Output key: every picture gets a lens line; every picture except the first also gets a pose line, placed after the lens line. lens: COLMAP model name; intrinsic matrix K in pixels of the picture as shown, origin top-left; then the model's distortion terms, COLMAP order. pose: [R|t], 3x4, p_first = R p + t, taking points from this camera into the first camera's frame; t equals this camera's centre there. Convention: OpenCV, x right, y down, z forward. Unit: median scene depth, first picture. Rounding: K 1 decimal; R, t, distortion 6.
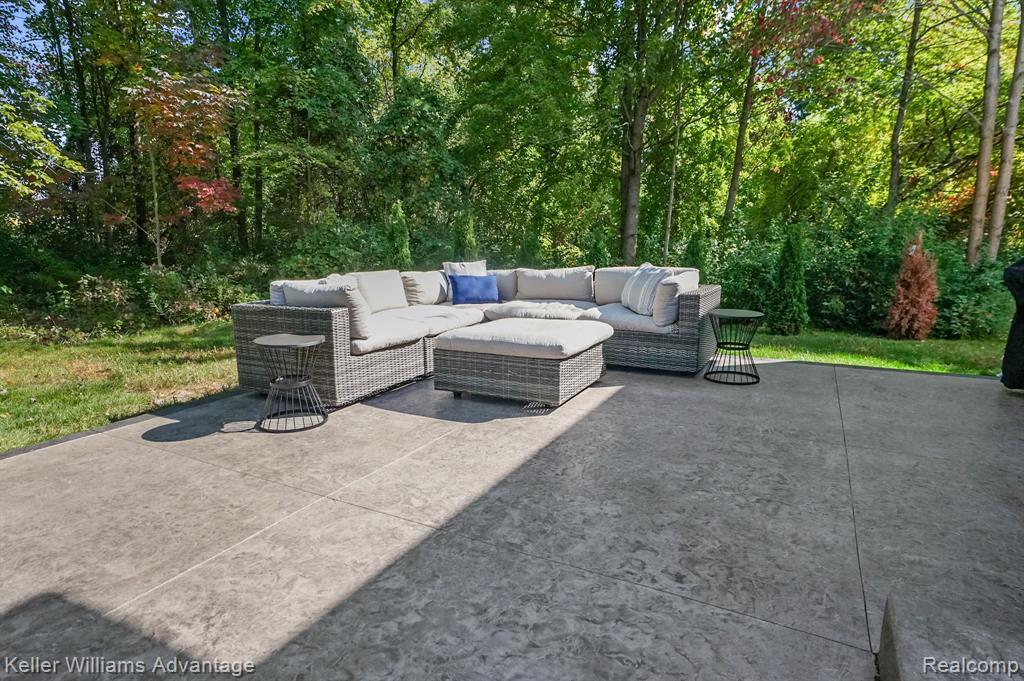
lens RADIAL K [[562.8, 0, 512.0], [0, 562.8, 340.5], [0, 0, 1]] dist [-0.001553, -0.000106]
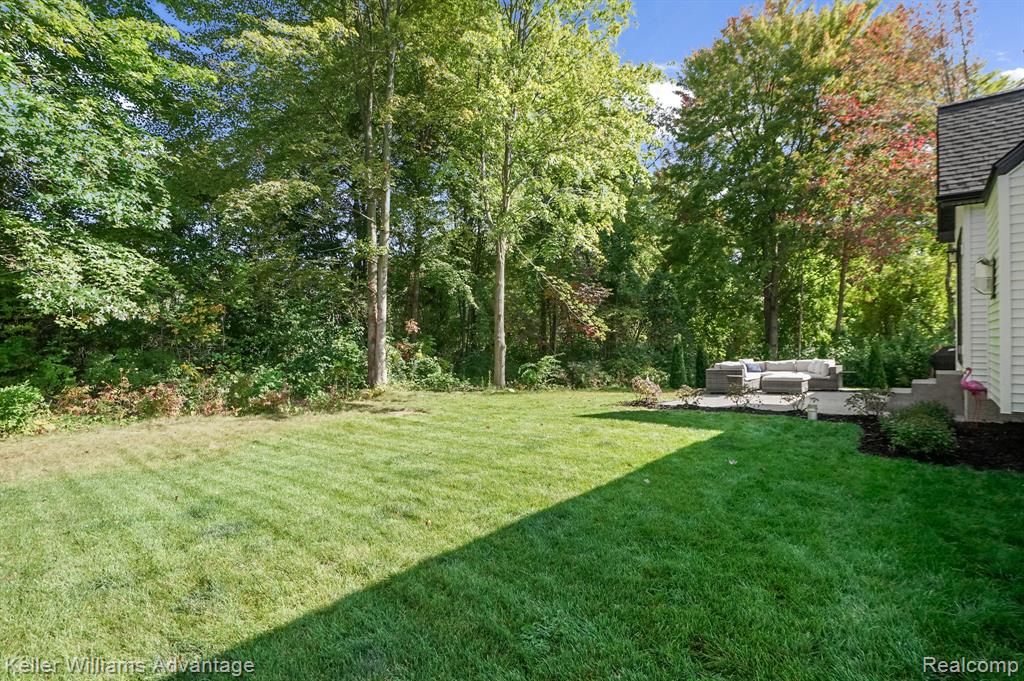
lens RADIAL K [[508.7, 0, 512.0], [0, 508.7, 340.5], [0, 0, 1]] dist [0.004738, 0.000693]
pose [[0.979860, -0.009388, -0.199463, -0.299150], [-0.026957, 0.983531, -0.178718, 0.111837], [0.197856, 0.180495, 0.963470, -0.736202]]
